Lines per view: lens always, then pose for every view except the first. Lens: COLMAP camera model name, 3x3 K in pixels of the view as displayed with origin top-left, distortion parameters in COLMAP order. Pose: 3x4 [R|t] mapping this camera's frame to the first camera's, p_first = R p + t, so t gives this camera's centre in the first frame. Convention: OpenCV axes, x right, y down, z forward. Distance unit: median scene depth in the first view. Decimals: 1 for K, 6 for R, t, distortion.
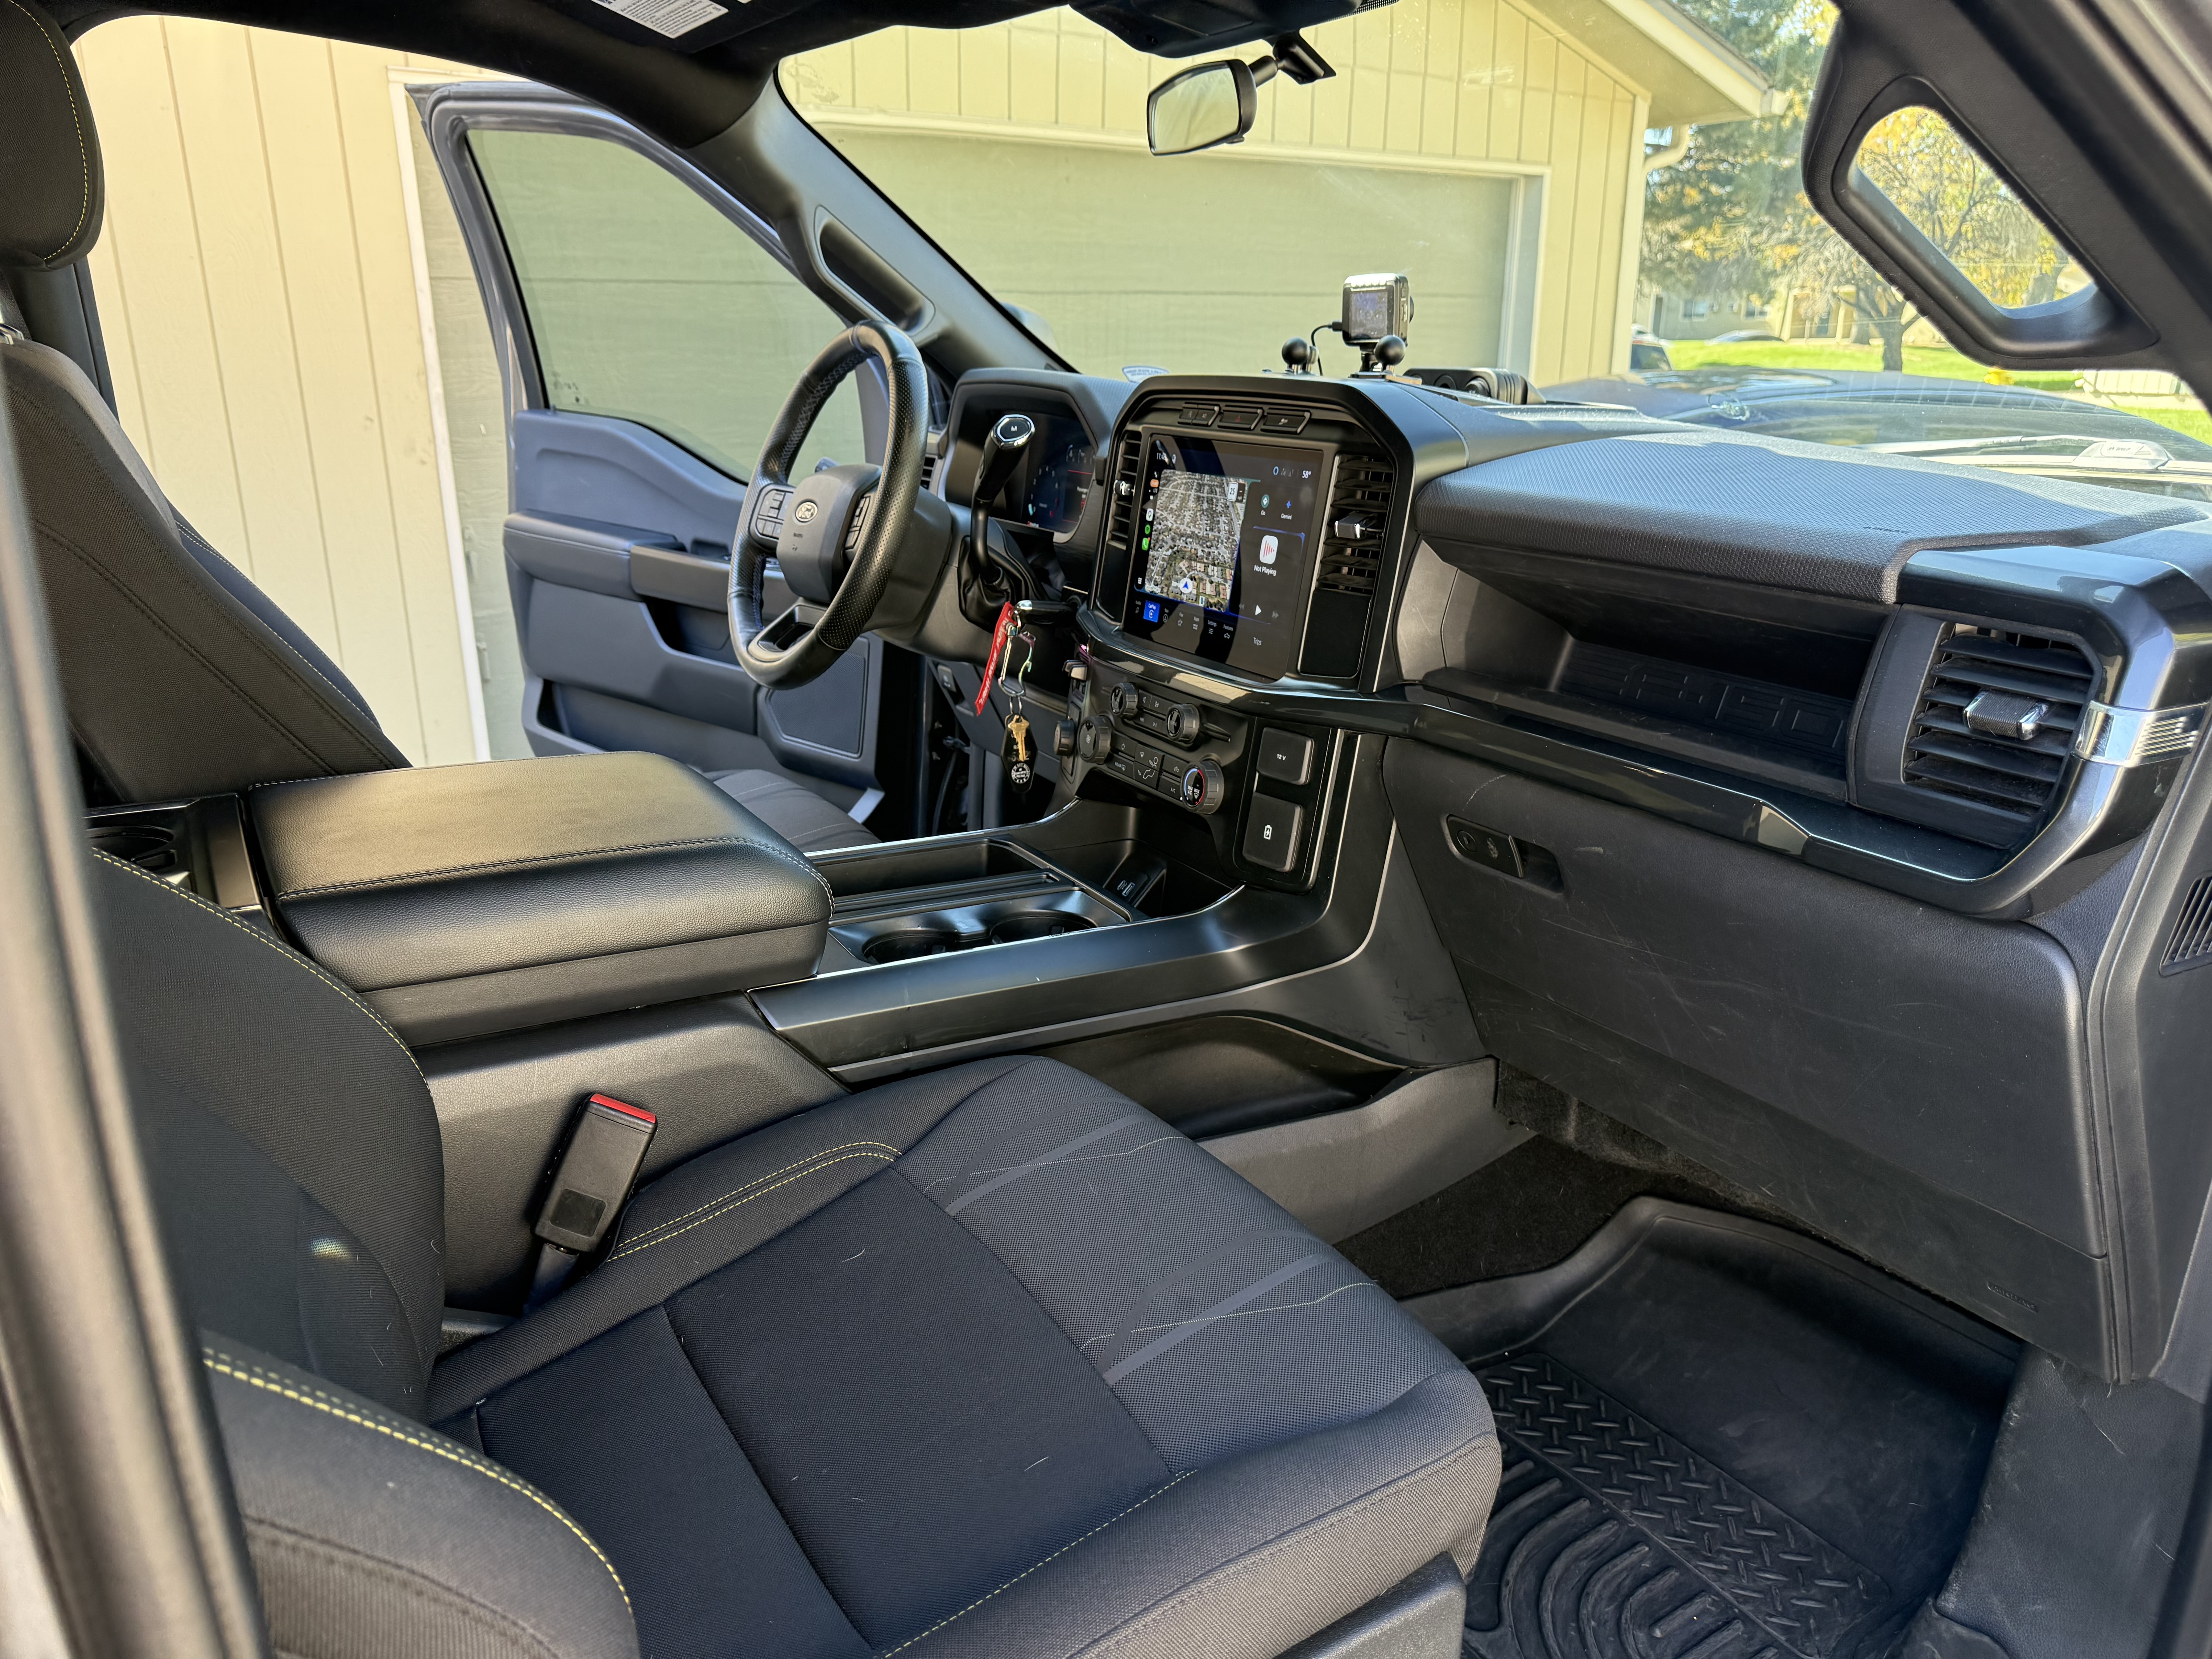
lens RADIAL K [[1584.6, 0, 1107.3], [0, 1584.6, 860.0], [0, 0, 1]] dist [-0.045454, 0.031889]
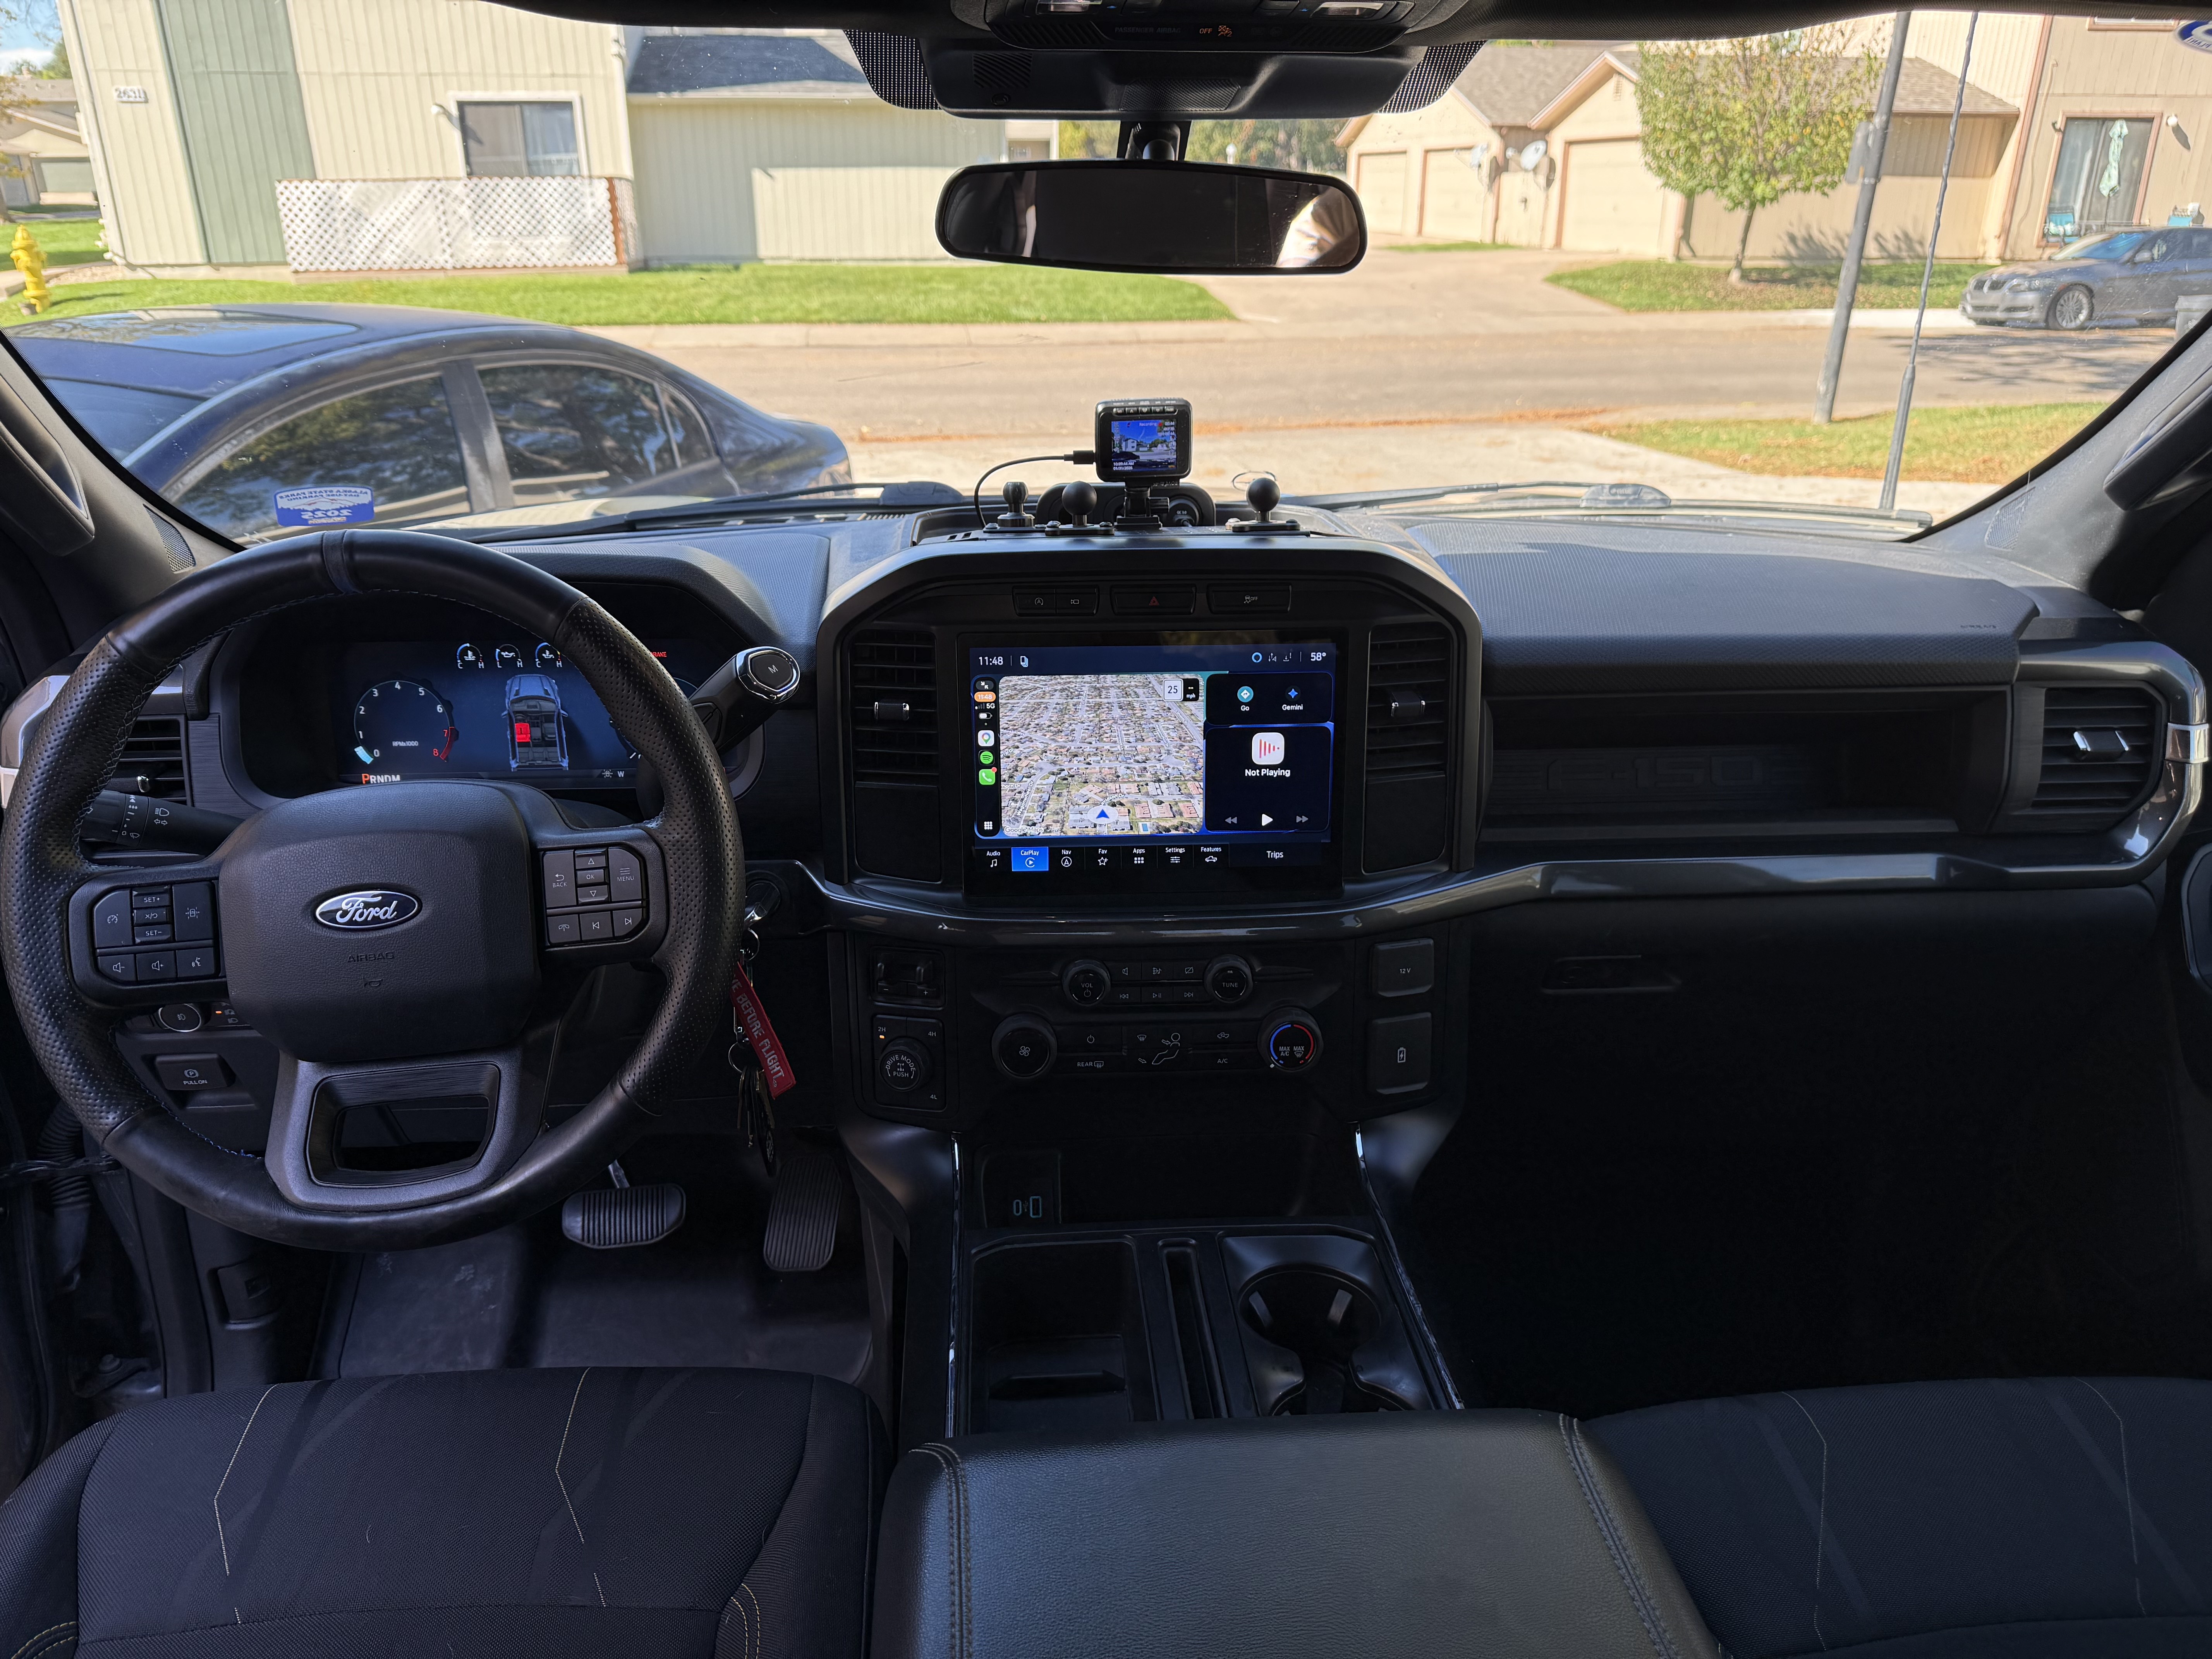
lens RADIAL K [[1584.6, 0, 1107.3], [0, 1584.6, 860.0], [0, 0, 1]] dist [-0.045454, 0.031889]
pose [[0.434234, -0.350562, 0.829787, -0.623040], [0.280377, 0.928008, 0.245335, -0.353411], [-0.856055, 0.126120, 0.501262, 0.624122]]
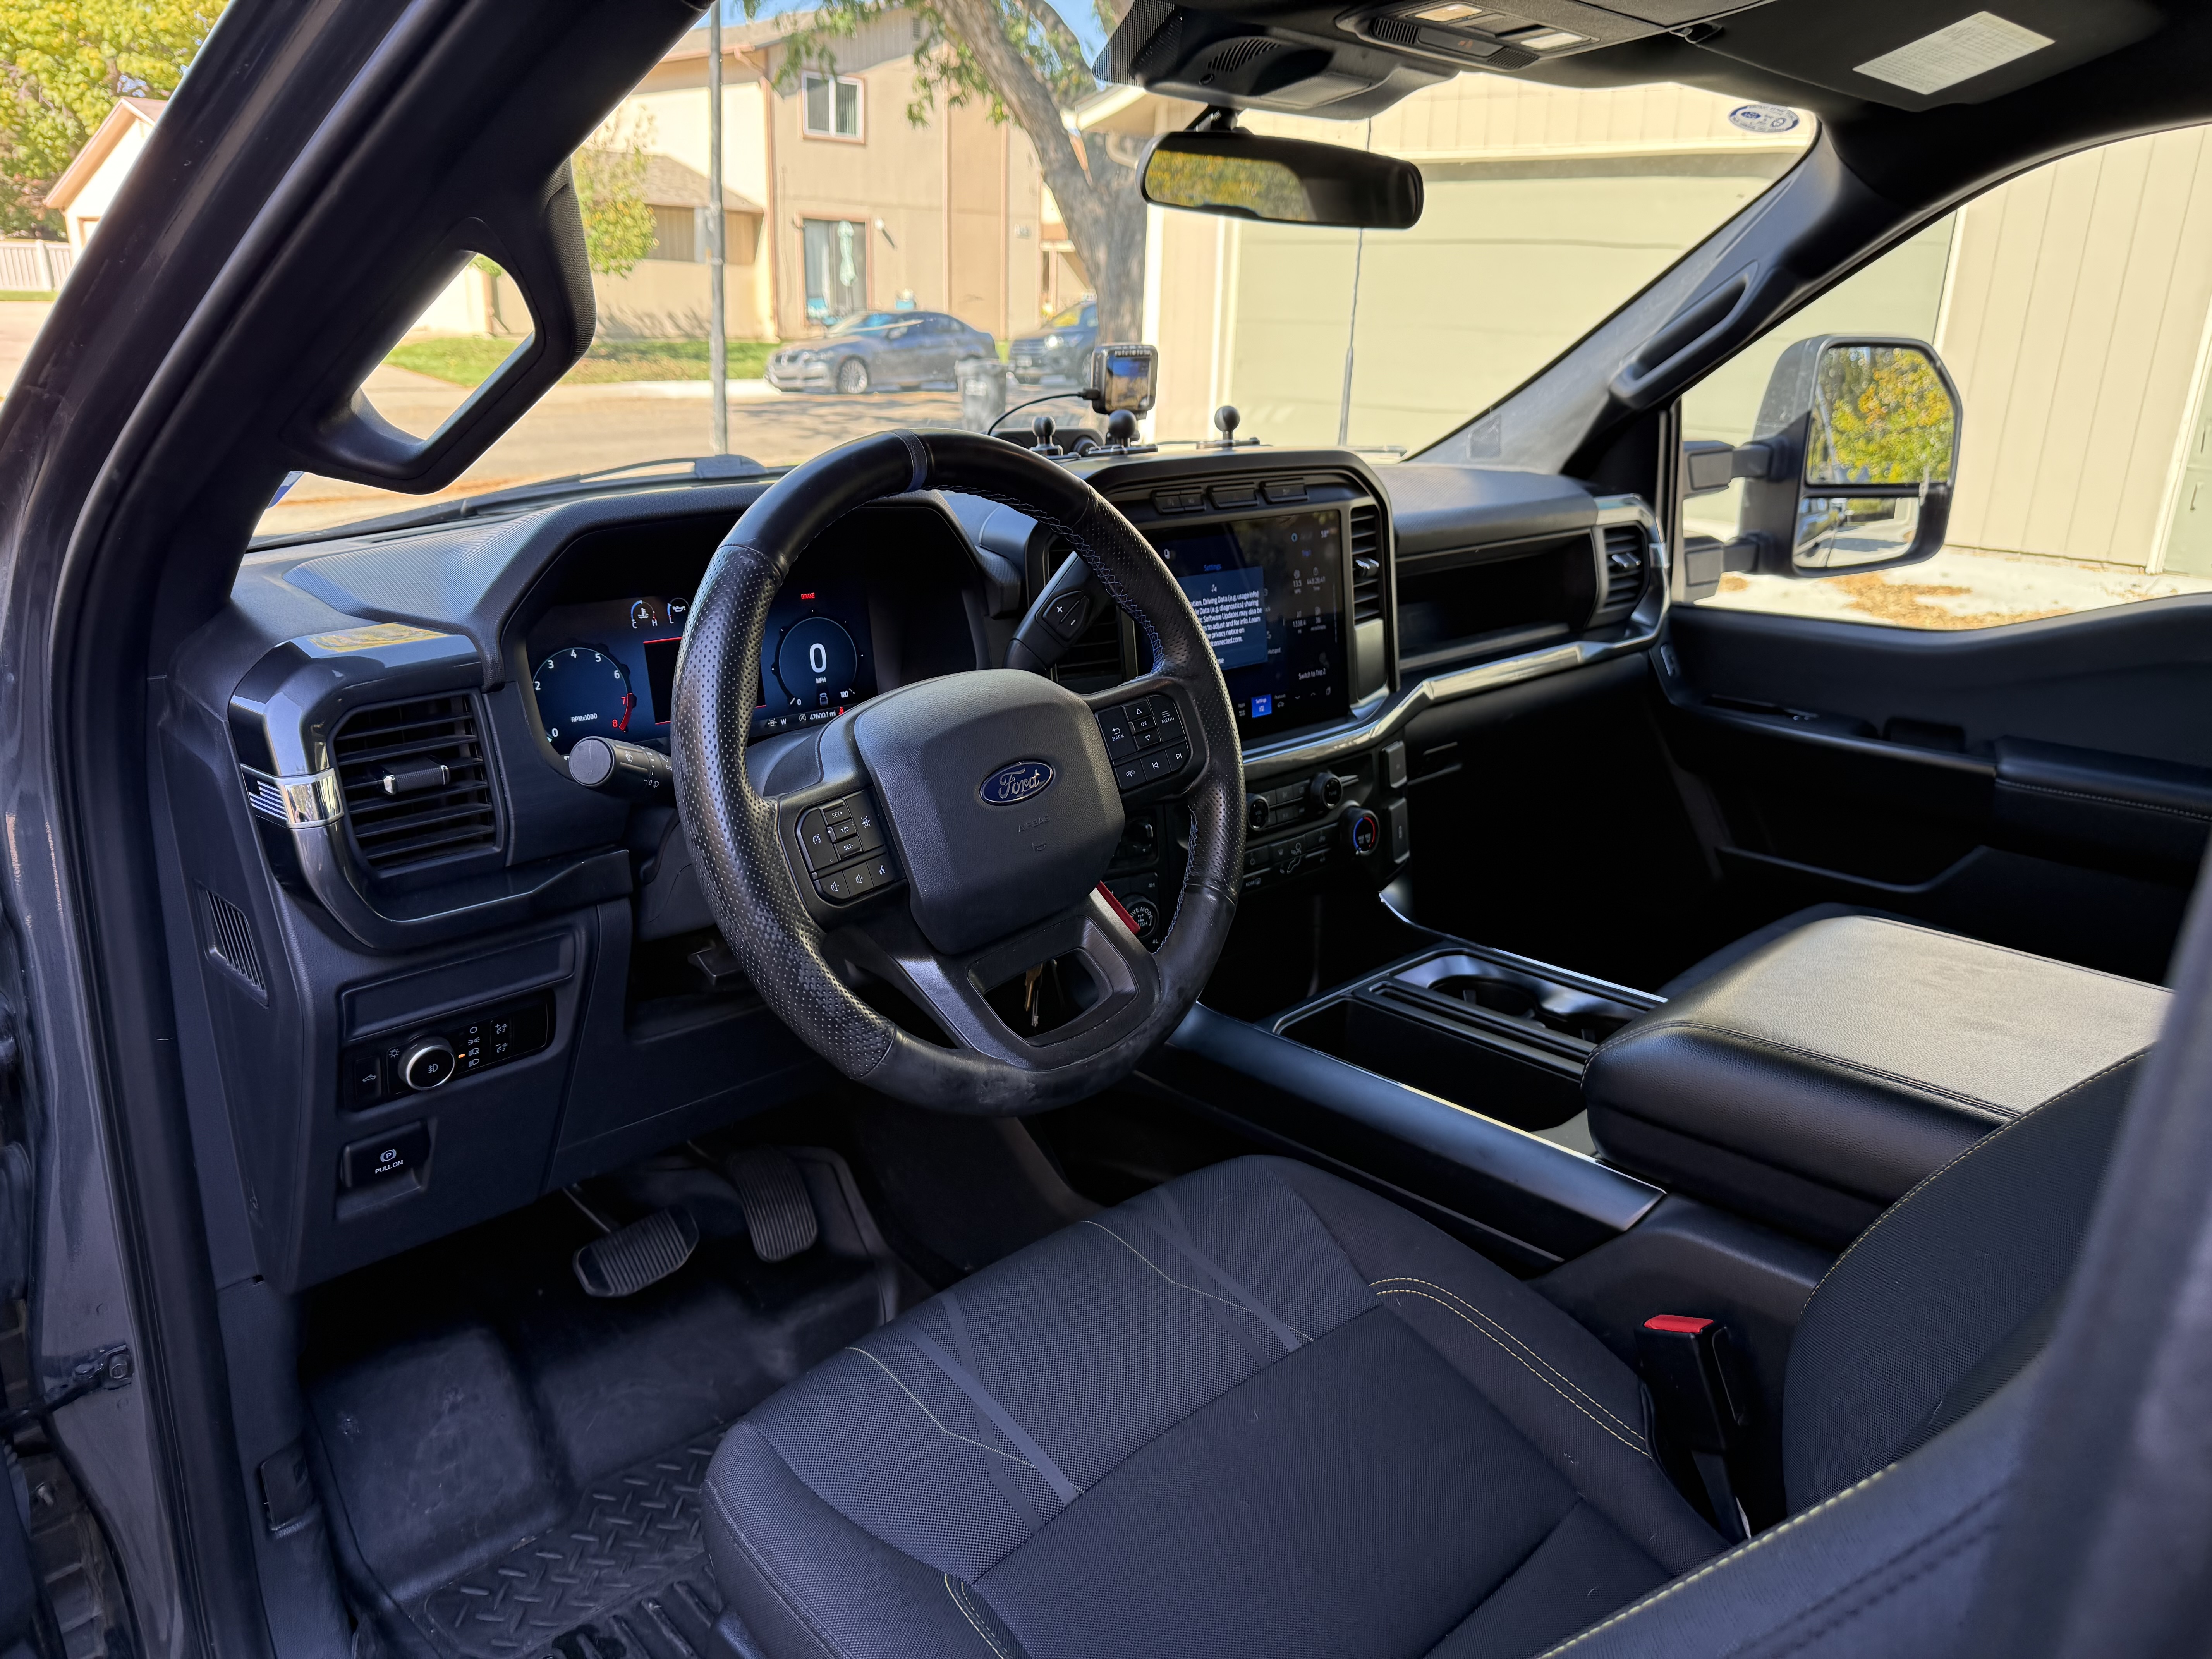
lens RADIAL K [[1535.9, 0, 1106.0], [0, 1535.9, 829.5], [0, 0, 1]] dist [0.029662, 0.001438]
pose [[-0.244377, -0.322085, 0.914626, -0.814678], [0.277549, 0.880528, 0.384235, -0.471161], [-0.929111, 0.347752, -0.125786, 1.198225]]
